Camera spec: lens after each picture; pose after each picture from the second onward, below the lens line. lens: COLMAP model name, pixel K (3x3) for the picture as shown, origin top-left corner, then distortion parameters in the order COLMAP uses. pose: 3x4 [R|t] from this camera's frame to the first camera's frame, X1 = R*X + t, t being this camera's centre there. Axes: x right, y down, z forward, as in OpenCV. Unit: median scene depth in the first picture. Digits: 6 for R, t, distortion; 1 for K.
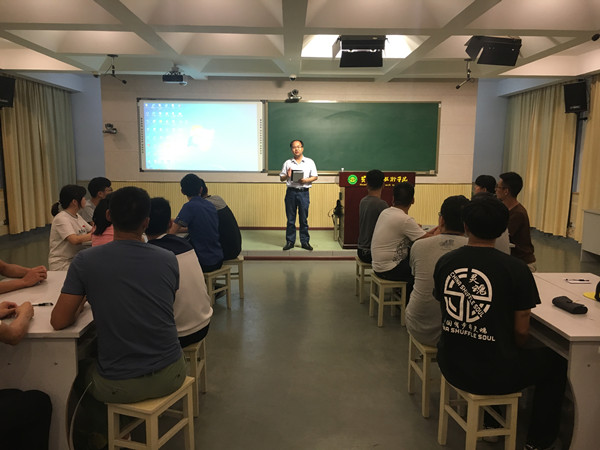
lens RADIAL K [[505.5, 0, 300.0], [0, 505.5, 225.0], [0, 0, 1]] dist [0.044566, -0.005104]
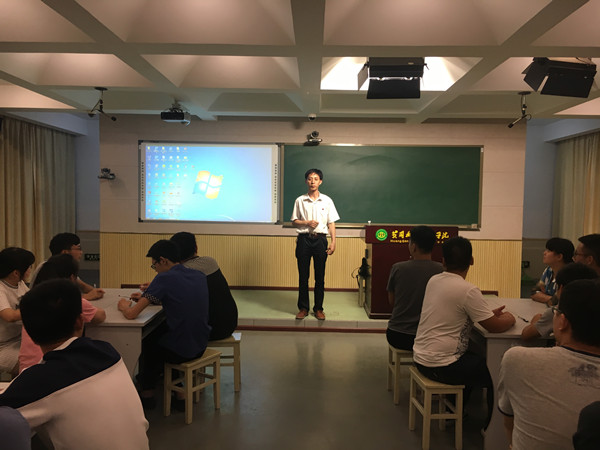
lens RADIAL K [[505.5, 0, 300.0], [0, 505.5, 225.0], [0, 0, 1]] dist [0.044566, -0.005104]
pose [[0.998796, 0.011110, -0.047784, 0.008788], [-0.015659, 0.995268, -0.095902, -0.021754], [0.046493, 0.096535, 0.994243, 0.151707]]
